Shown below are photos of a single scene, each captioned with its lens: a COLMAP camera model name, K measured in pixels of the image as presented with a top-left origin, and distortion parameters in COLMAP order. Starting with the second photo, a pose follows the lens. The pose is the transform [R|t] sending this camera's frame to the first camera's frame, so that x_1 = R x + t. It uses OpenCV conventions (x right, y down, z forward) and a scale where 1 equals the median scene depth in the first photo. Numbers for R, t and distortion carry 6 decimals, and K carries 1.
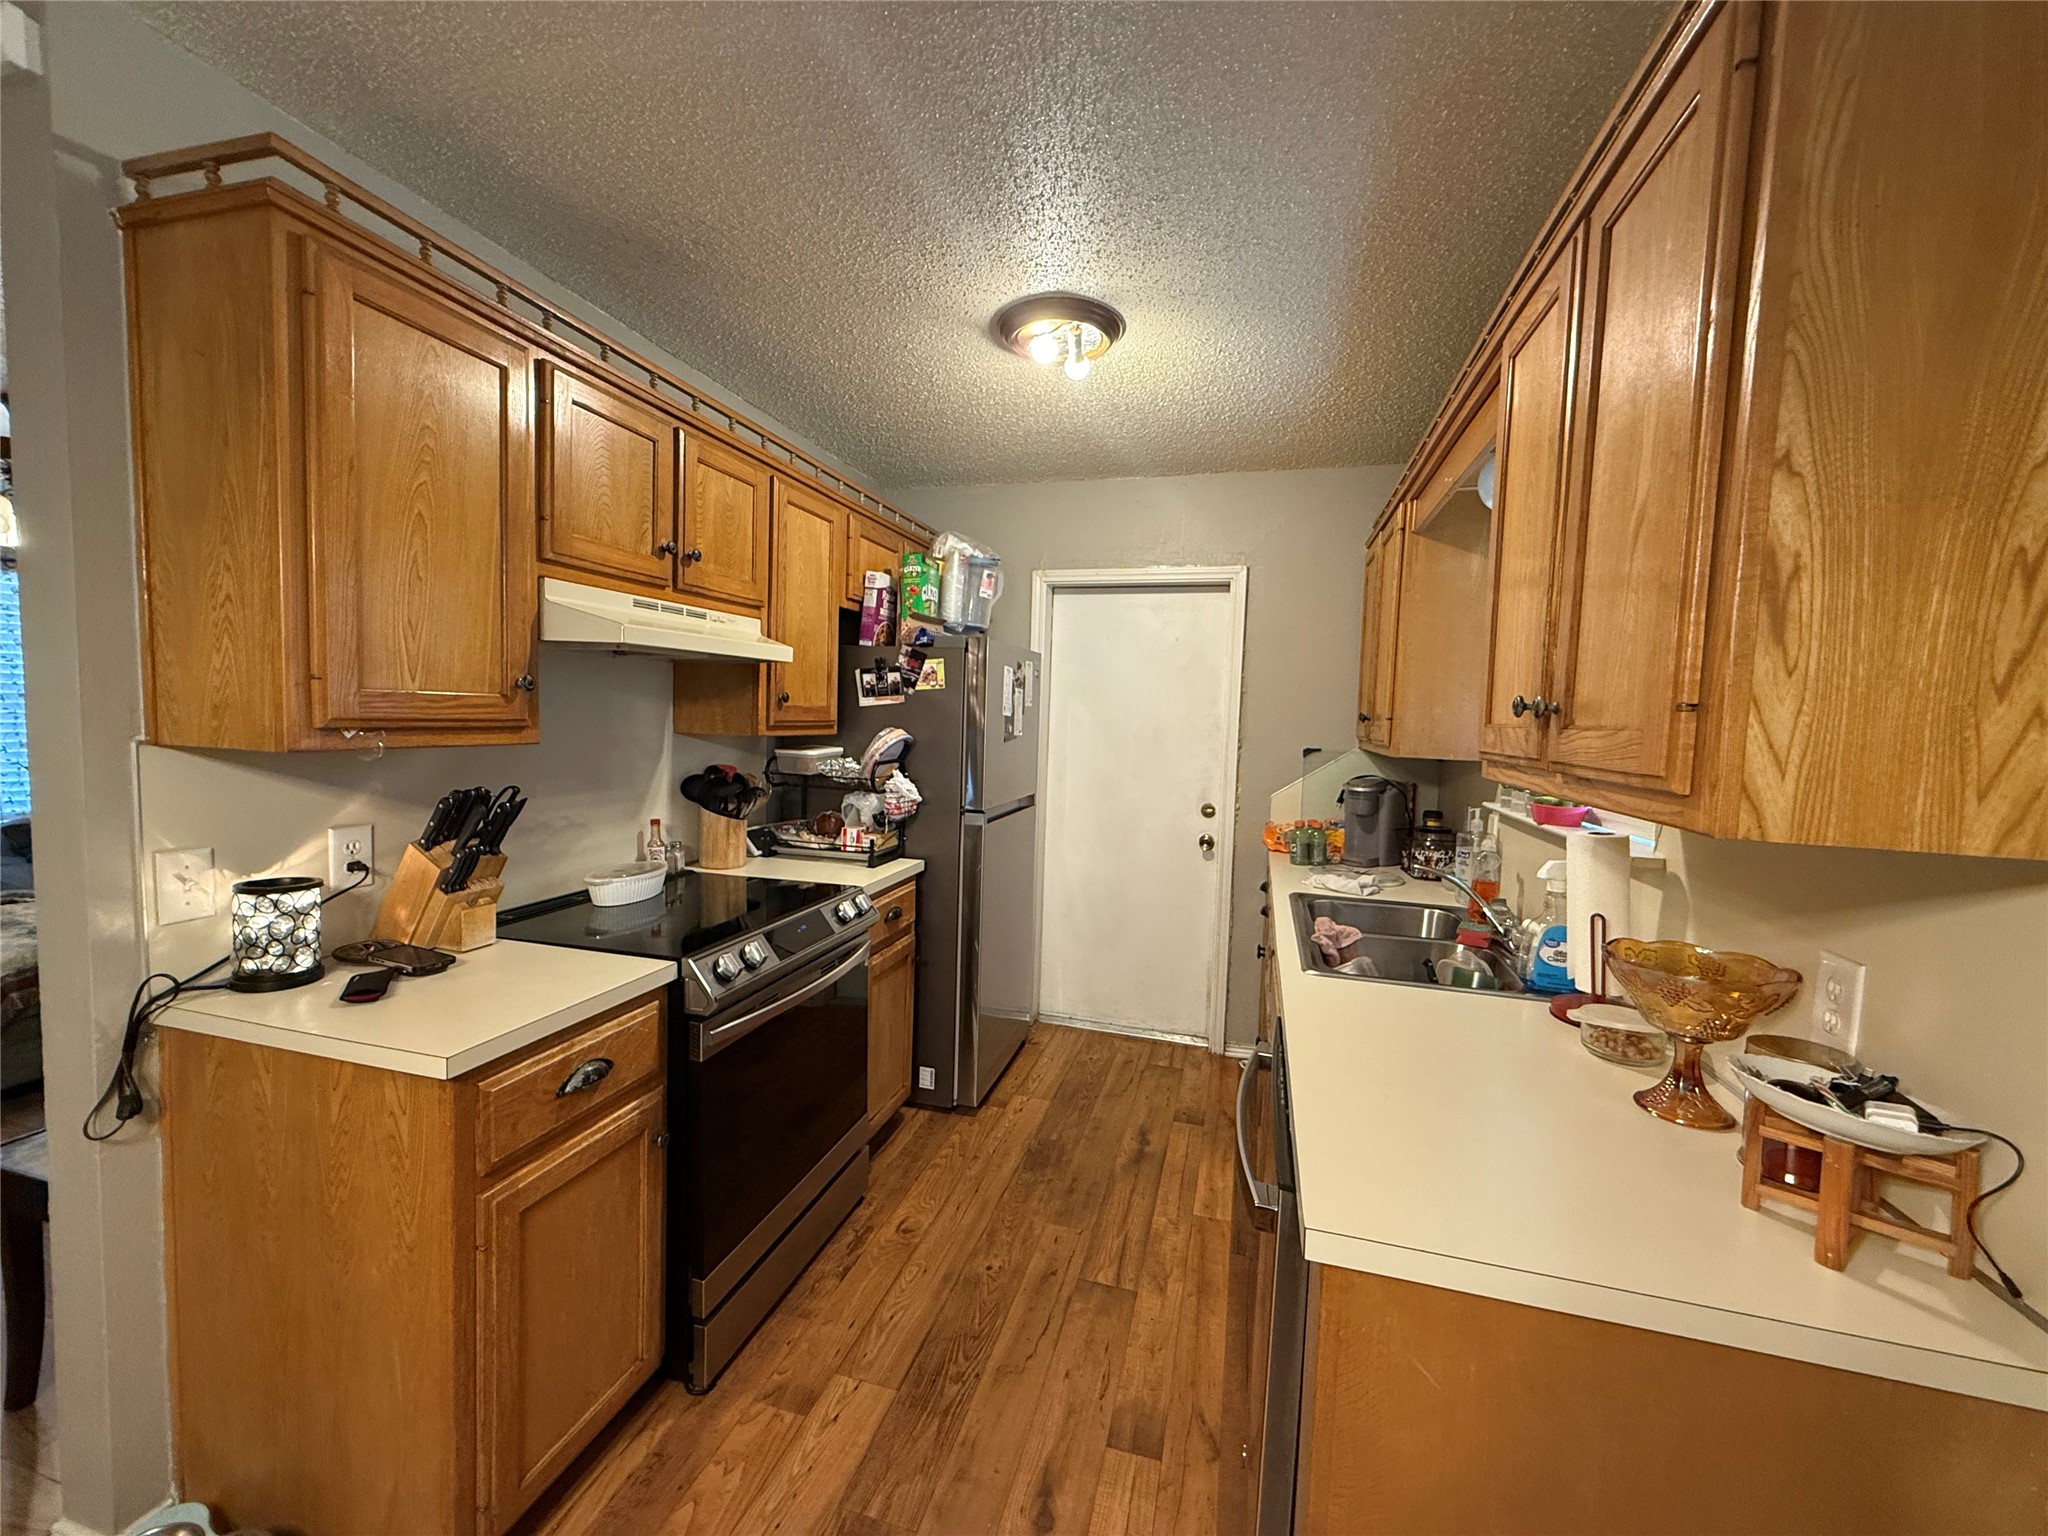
lens RADIAL K [[818.0, 0, 1026.5], [0, 818.0, 766.6], [0, 0, 1]] dist [-0.000411, 0.000024]
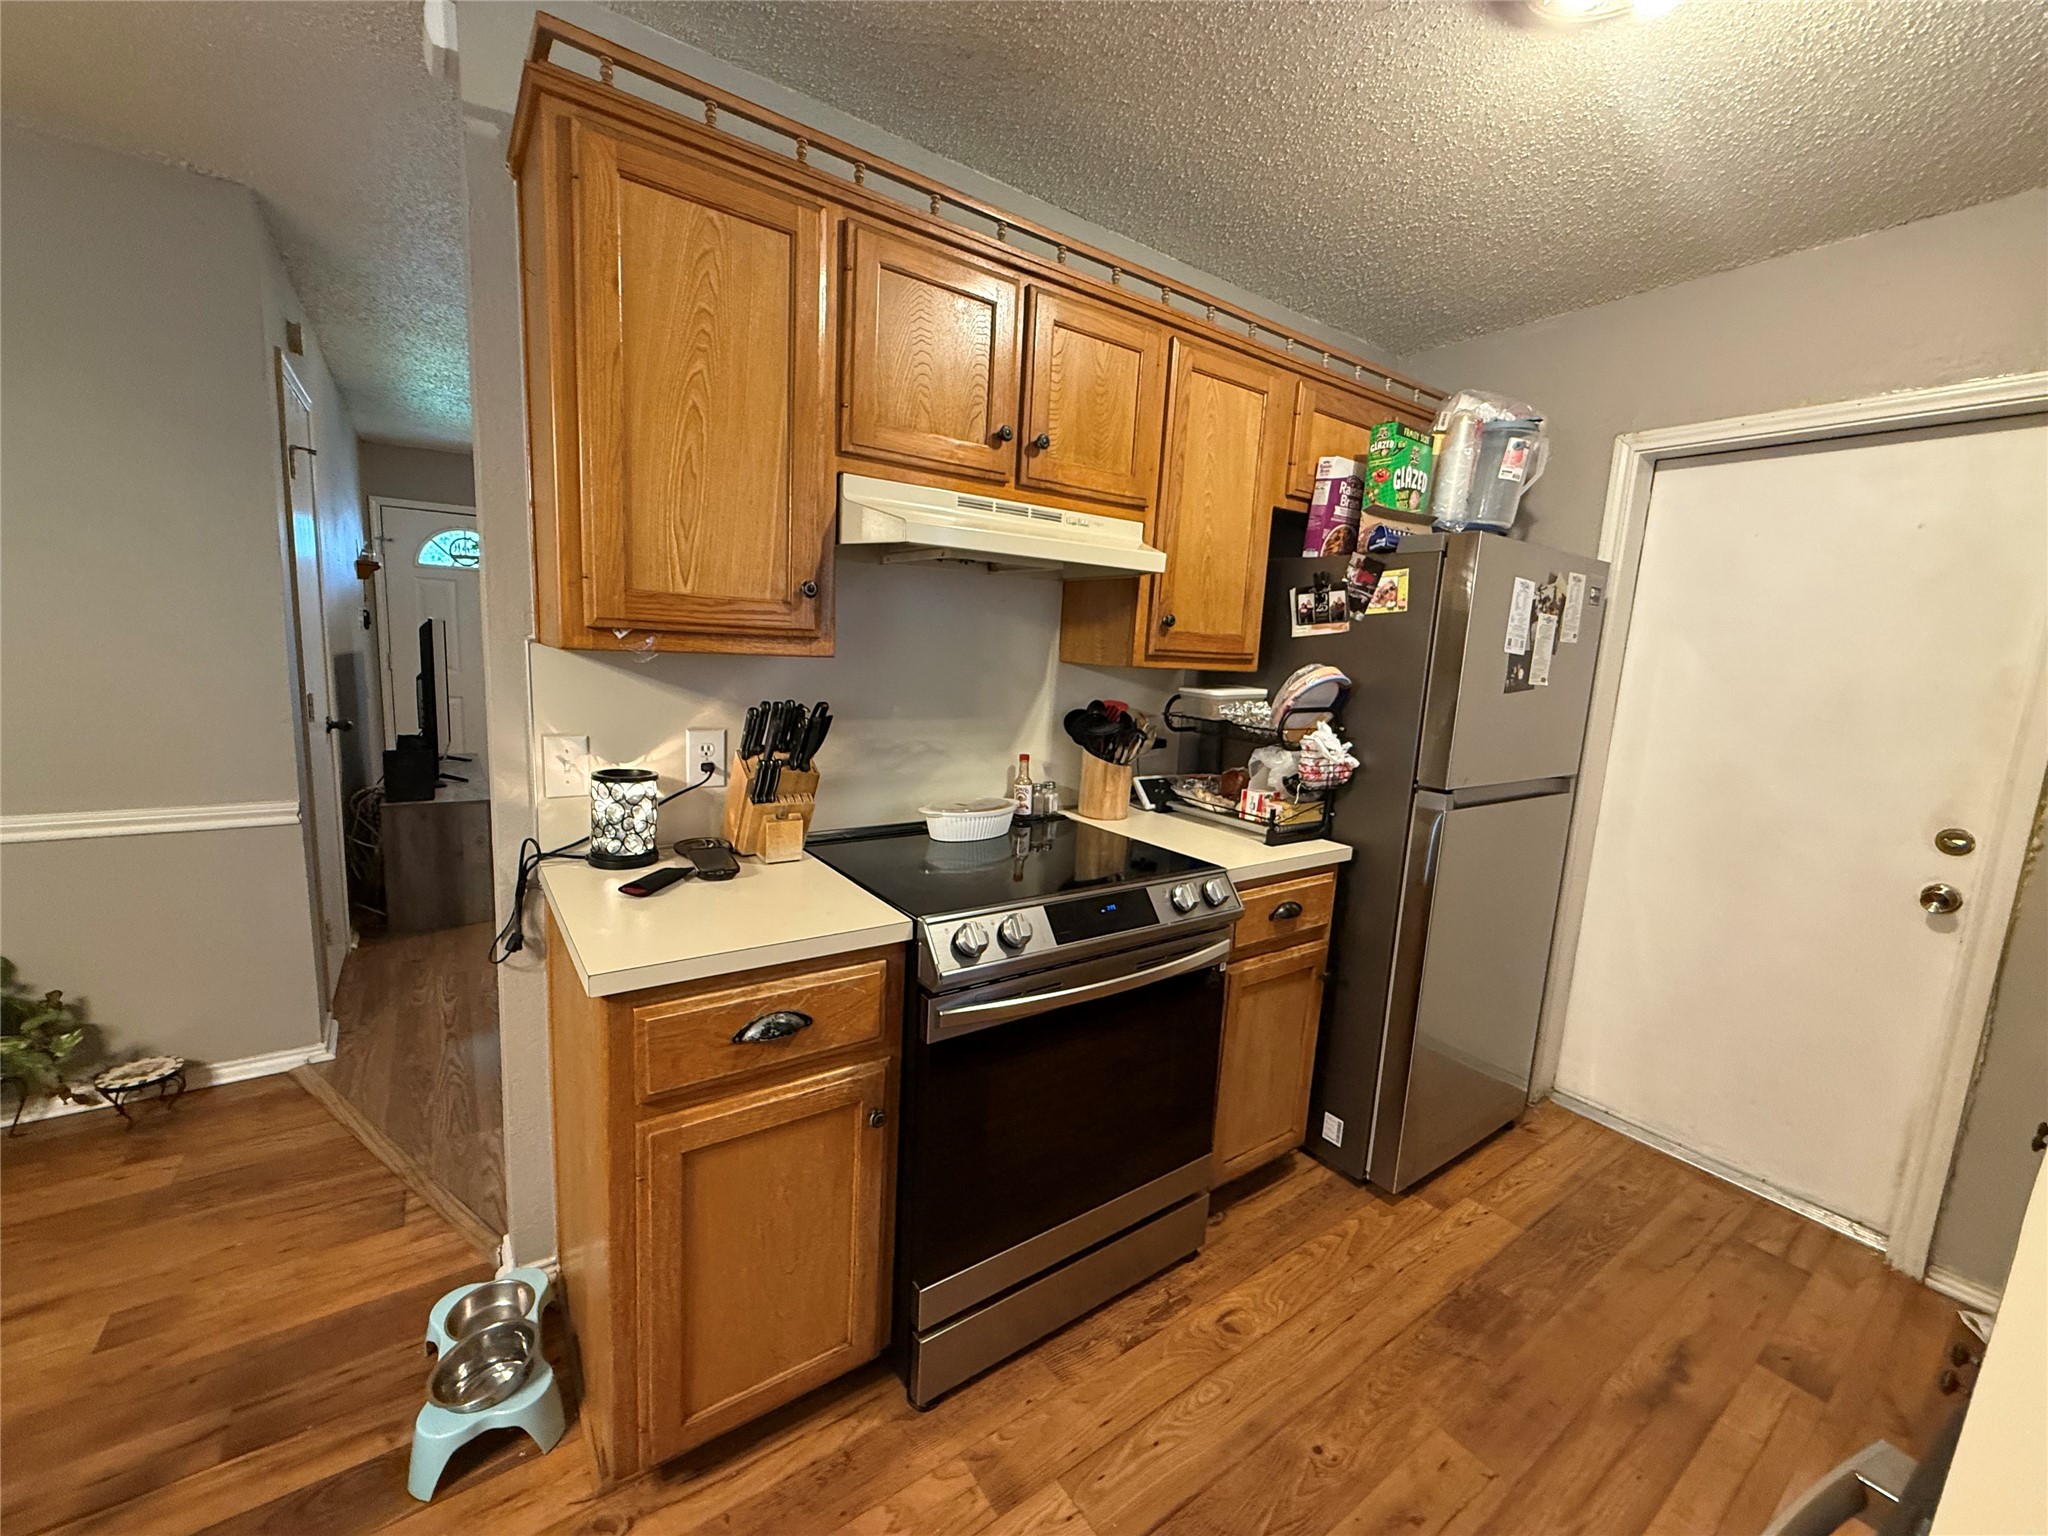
lens RADIAL K [[818.0, 0, 1022.5], [0, 818.0, 767.3], [0, 0, 1]] dist [-0.000411, 0.000024]
pose [[0.774745, 0.105254, -0.623452, 0.131938], [-0.068781, 0.994225, 0.082377, 0.003937], [0.628522, -0.020940, 0.777510, 0.328035]]
